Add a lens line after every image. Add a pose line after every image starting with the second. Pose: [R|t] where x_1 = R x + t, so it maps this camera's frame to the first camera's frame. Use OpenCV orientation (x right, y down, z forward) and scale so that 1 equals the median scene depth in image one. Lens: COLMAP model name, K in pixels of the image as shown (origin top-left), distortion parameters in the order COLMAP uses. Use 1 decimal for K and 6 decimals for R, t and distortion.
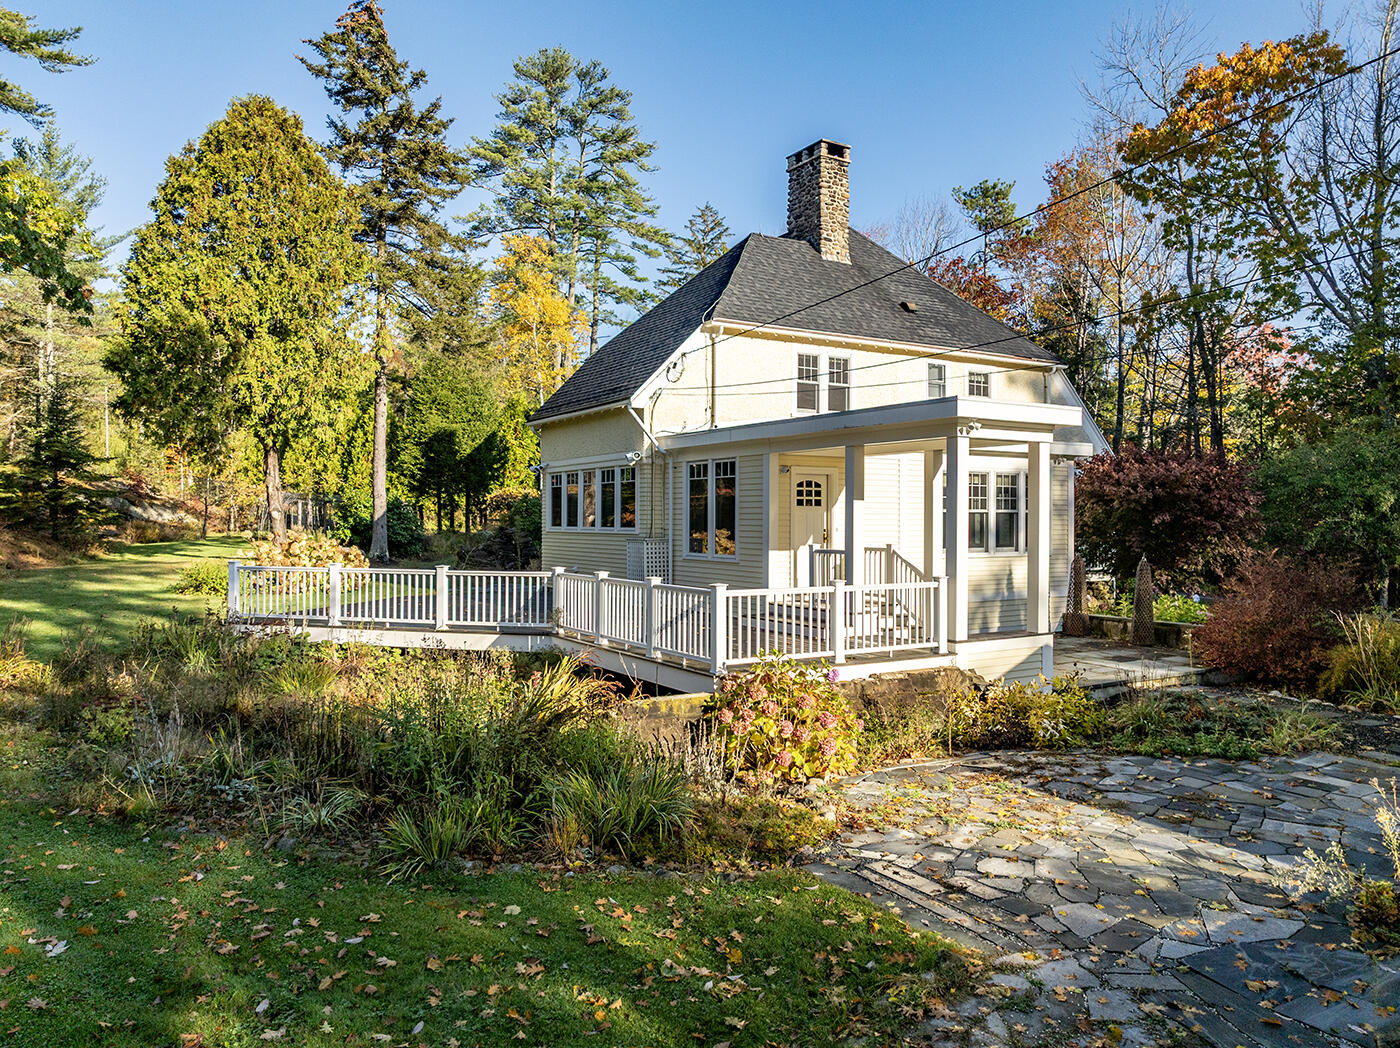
lens RADIAL K [[998.6, 0, 702.7], [0, 998.6, 523.5], [0, 0, 1]] dist [-0.036834, 0.025486]
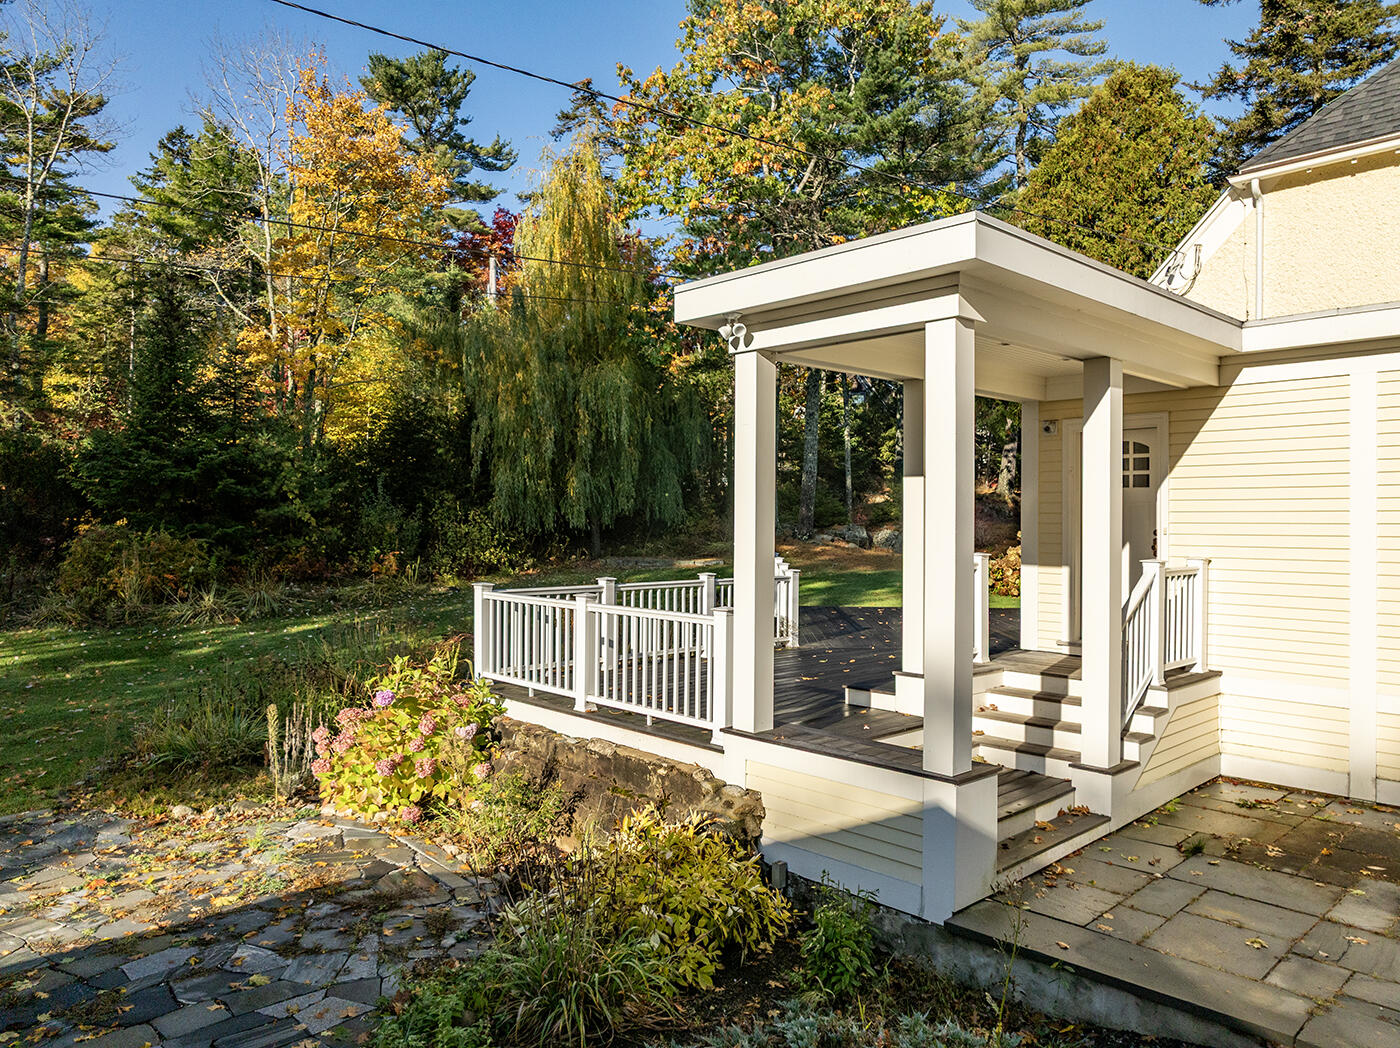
lens RADIAL K [[998.6, 0, 702.7], [0, 998.6, 523.5], [0, 0, 1]] dist [-0.036834, 0.025486]
pose [[0.192144, 0.001267, -0.981366, 0.528918], [-0.007410, 0.999973, -0.000159, 0.003457], [0.981339, 0.007303, 0.192149, 0.589888]]
